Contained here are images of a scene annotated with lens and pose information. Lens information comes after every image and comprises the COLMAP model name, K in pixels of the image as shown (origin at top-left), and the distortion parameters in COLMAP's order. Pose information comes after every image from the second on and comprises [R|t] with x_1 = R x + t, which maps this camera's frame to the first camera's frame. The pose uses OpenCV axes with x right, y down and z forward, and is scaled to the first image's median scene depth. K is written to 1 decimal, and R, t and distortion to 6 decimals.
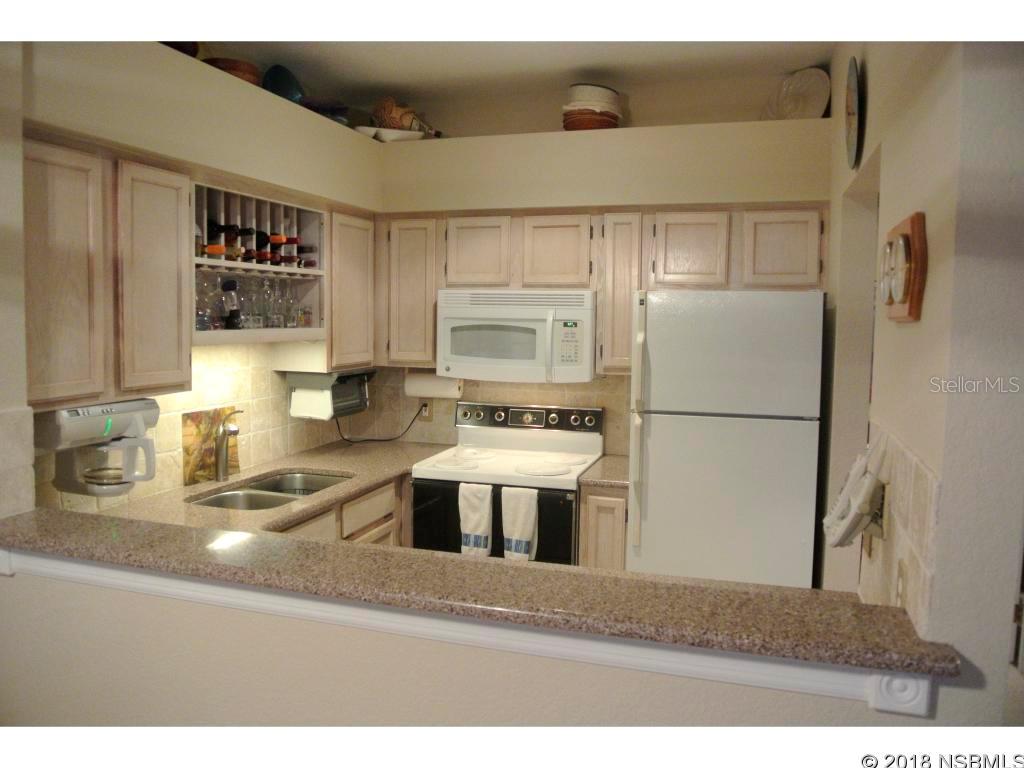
lens RADIAL K [[794.2, 0, 502.8], [0, 794.2, 377.3], [0, 0, 1]] dist [-0.090542, 0.041891]
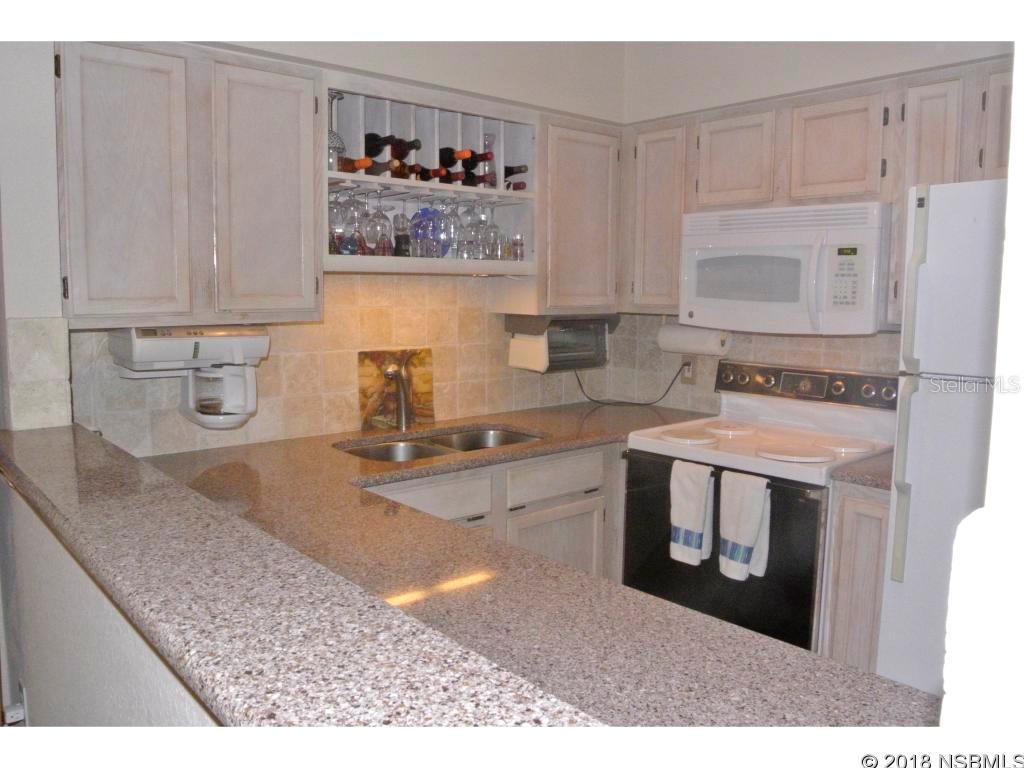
lens RADIAL K [[794.2, 0, 502.8], [0, 794.2, 377.3], [0, 0, 1]] dist [-0.090542, 0.041891]
pose [[0.851914, 0.051574, -0.521136, 0.200886], [-0.037541, 0.998593, 0.037456, 0.031795], [0.522334, -0.012345, 0.852652, 0.265615]]
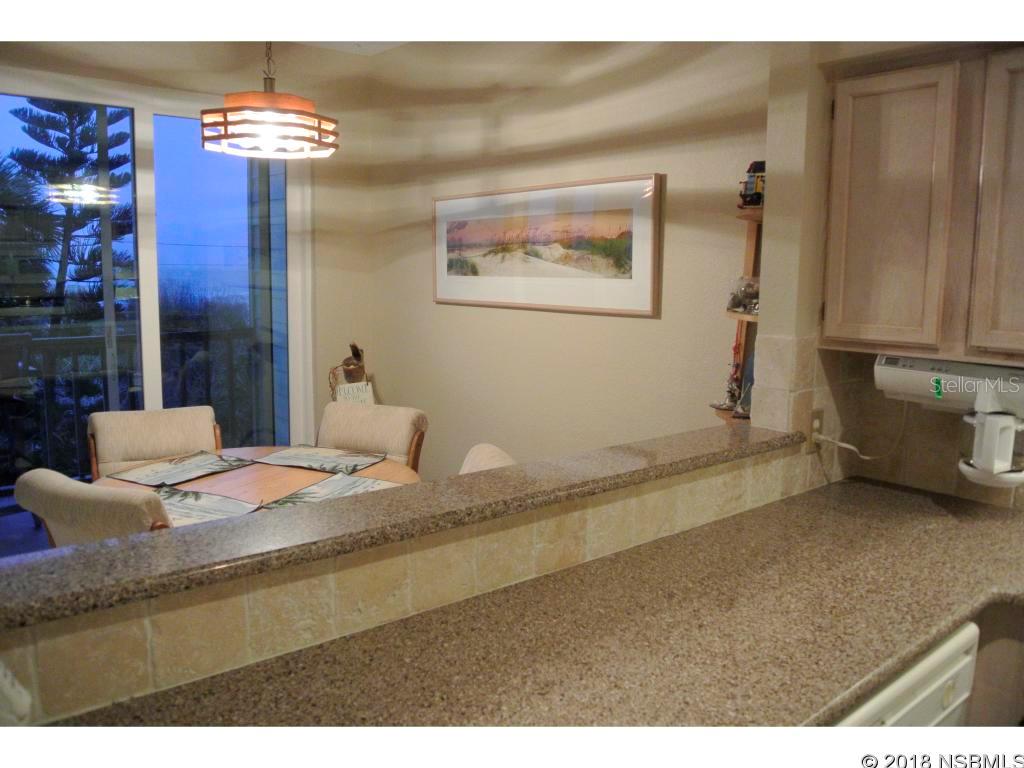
lens RADIAL K [[798.1, 0, 501.1], [0, 798.1, 379.2], [0, 0, 1]] dist [-0.090438, 0.037431]
pose [[-0.549221, 0.093636, -0.830415, 0.304359], [-0.086866, 0.981923, 0.168172, -0.030787], [0.831150, 0.164498, -0.531159, 0.714670]]
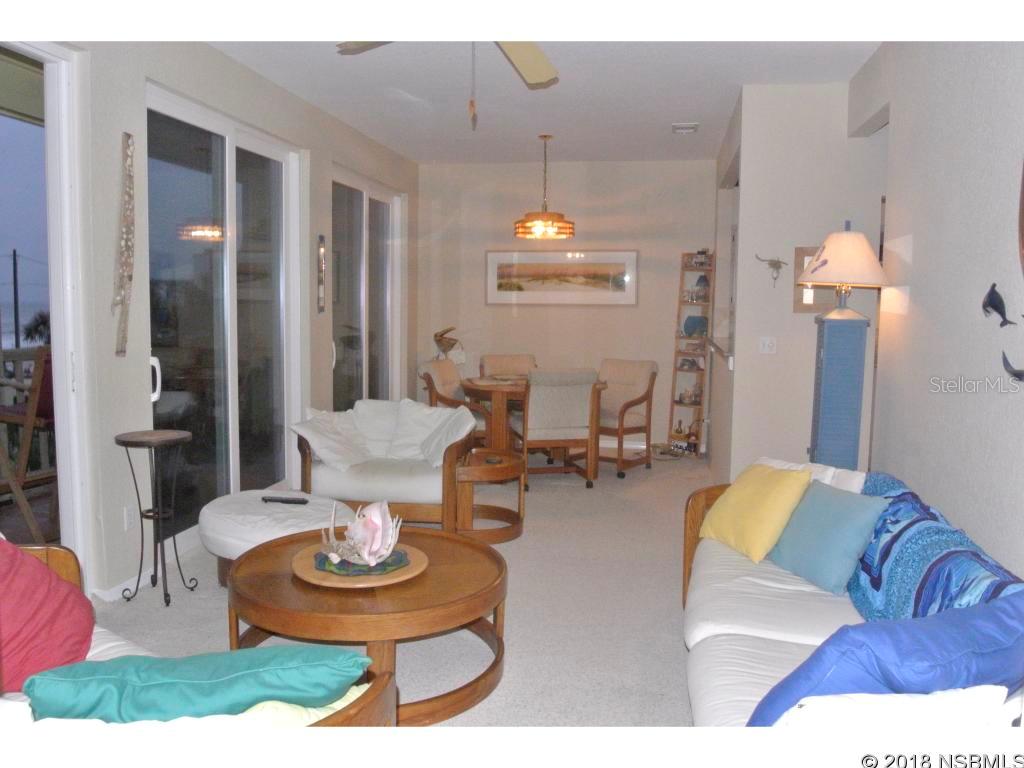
lens RADIAL K [[798.1, 0, 501.1], [0, 798.1, 379.2], [0, 0, 1]] dist [-0.090438, 0.037431]
pose [[0.096423, 0.082212, -0.991939, 1.630185], [-0.085468, 0.993586, 0.074040, 0.103549], [0.991664, 0.077640, 0.102831, -0.207988]]
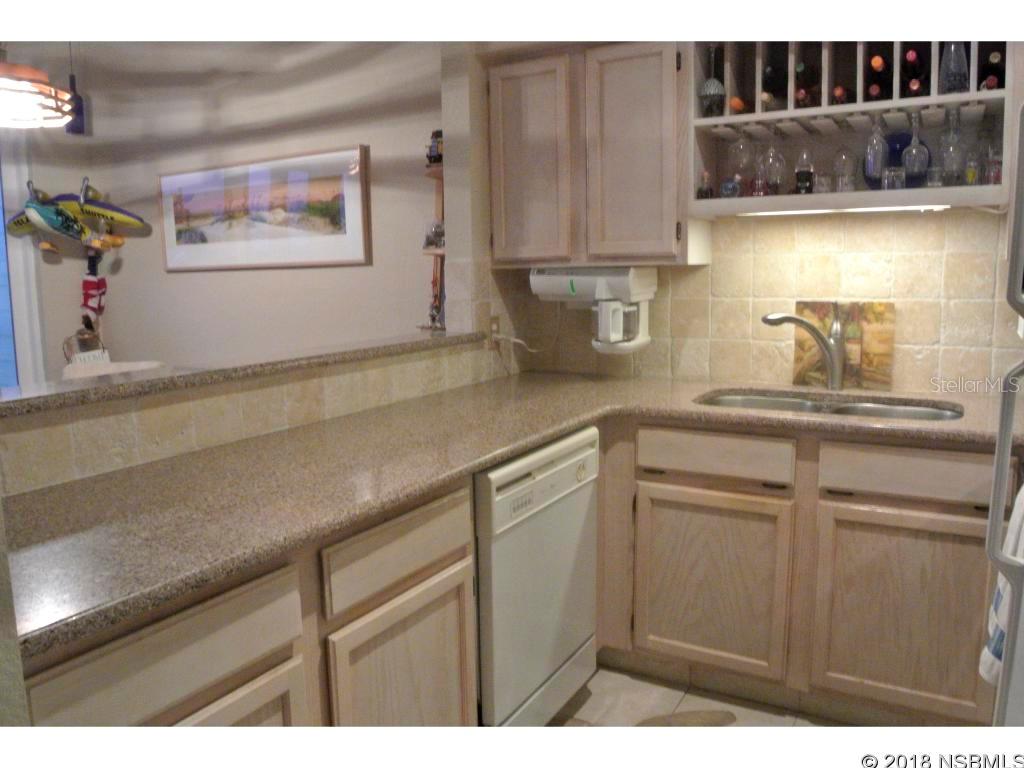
lens RADIAL K [[794.2, 0, 502.8], [0, 794.2, 377.3], [0, 0, 1]] dist [-0.090542, 0.041891]
pose [[-0.228114, 0.119913, -0.966222, 0.467415], [-0.062837, 0.988505, 0.137514, 0.027920], [0.971605, 0.092083, -0.217957, 0.795289]]
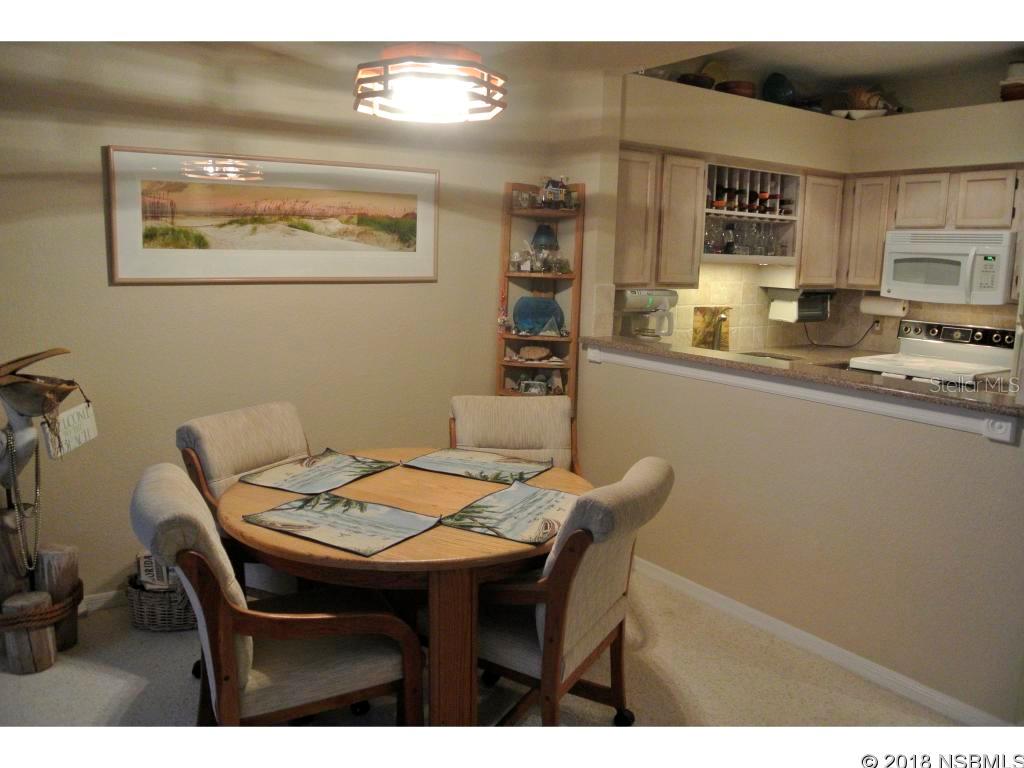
lens RADIAL K [[794.2, 0, 502.8], [0, 794.2, 377.3], [0, 0, 1]] dist [-0.090542, 0.041891]
pose [[0.785164, 0.101158, -0.610970, 0.257026], [-0.062829, 0.994490, 0.083914, 0.070936], [0.616092, -0.027499, 0.787194, -0.468018]]
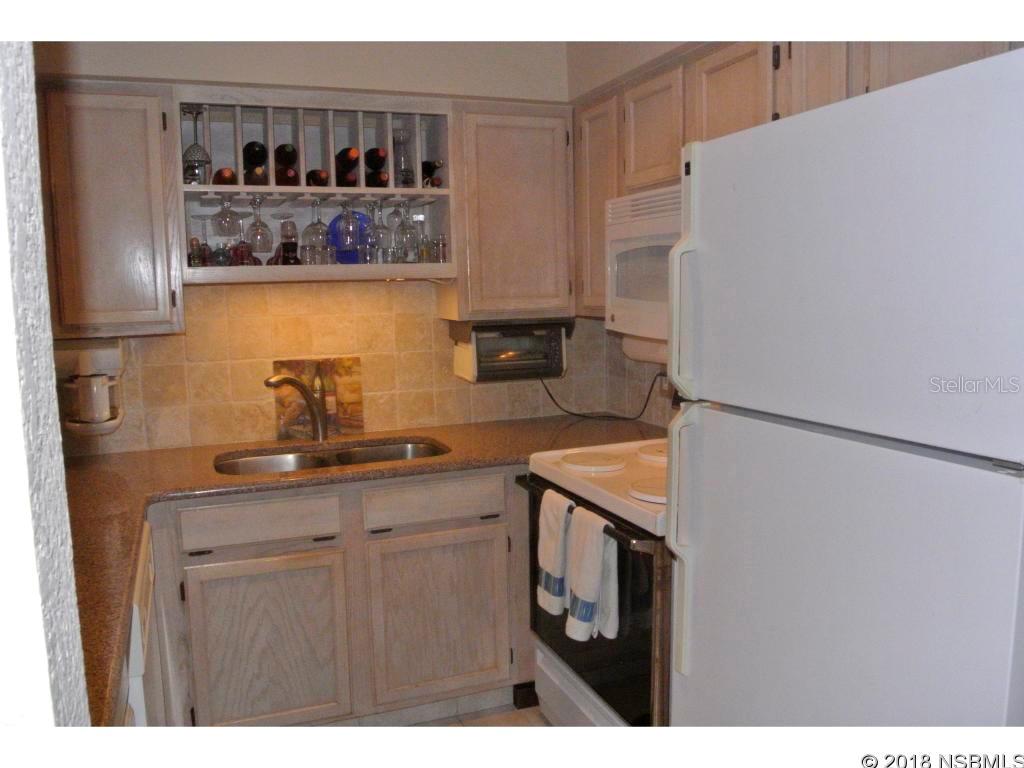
lens RADIAL K [[794.2, 0, 502.8], [0, 794.2, 377.3], [0, 0, 1]] dist [-0.090542, 0.041891]
pose [[0.629162, 0.062182, -0.774783, 0.432518], [-0.031769, 0.998019, 0.054300, 0.006125], [0.776625, -0.009549, 0.629891, 0.565205]]
